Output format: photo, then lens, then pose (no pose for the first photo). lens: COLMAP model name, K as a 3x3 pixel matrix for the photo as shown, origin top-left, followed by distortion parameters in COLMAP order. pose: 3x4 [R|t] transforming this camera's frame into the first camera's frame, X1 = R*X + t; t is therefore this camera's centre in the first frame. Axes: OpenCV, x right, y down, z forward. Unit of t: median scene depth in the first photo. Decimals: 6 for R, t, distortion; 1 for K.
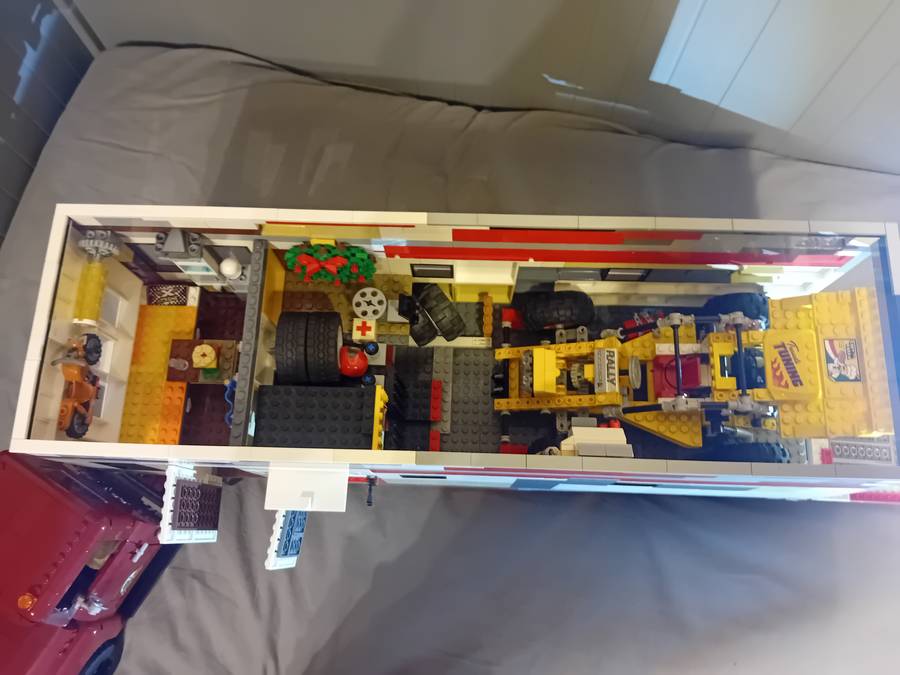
lens RADIAL K [[710.0, 0, 449.6], [0, 710.0, 338.9], [0, 0, 1]] dist [0.051757, -0.130661]
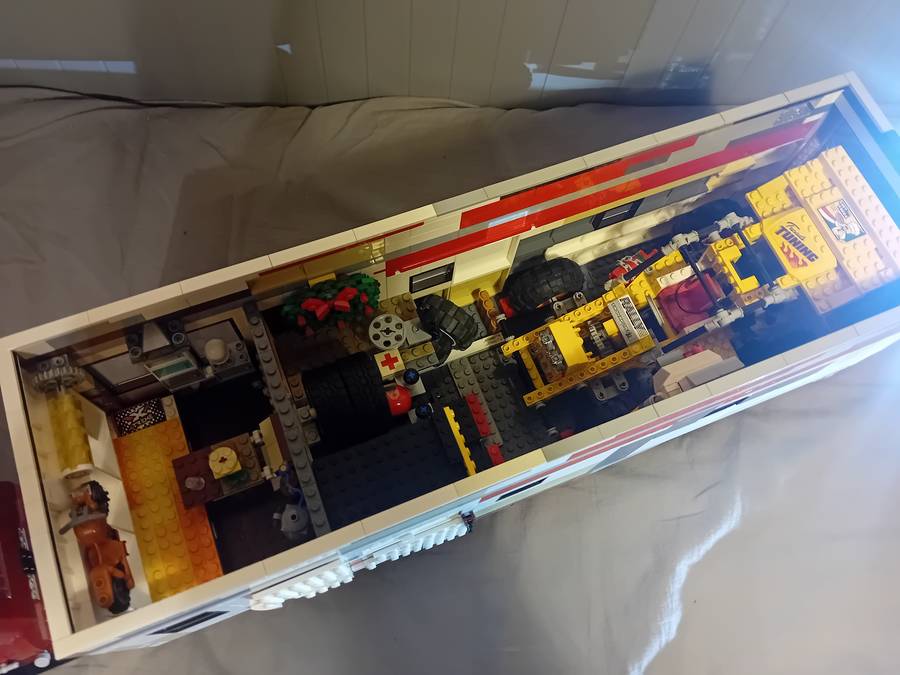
lens RADIAL K [[718.6, 0, 453.1], [0, 718.6, 333.1], [0, 0, 1]] dist [0.101054, -0.204254]
pose [[0.912522, -0.350011, 0.211650, -0.222002], [0.367378, 0.928838, -0.047897, 0.023883], [-0.179824, 0.121463, 0.976171, 0.108592]]
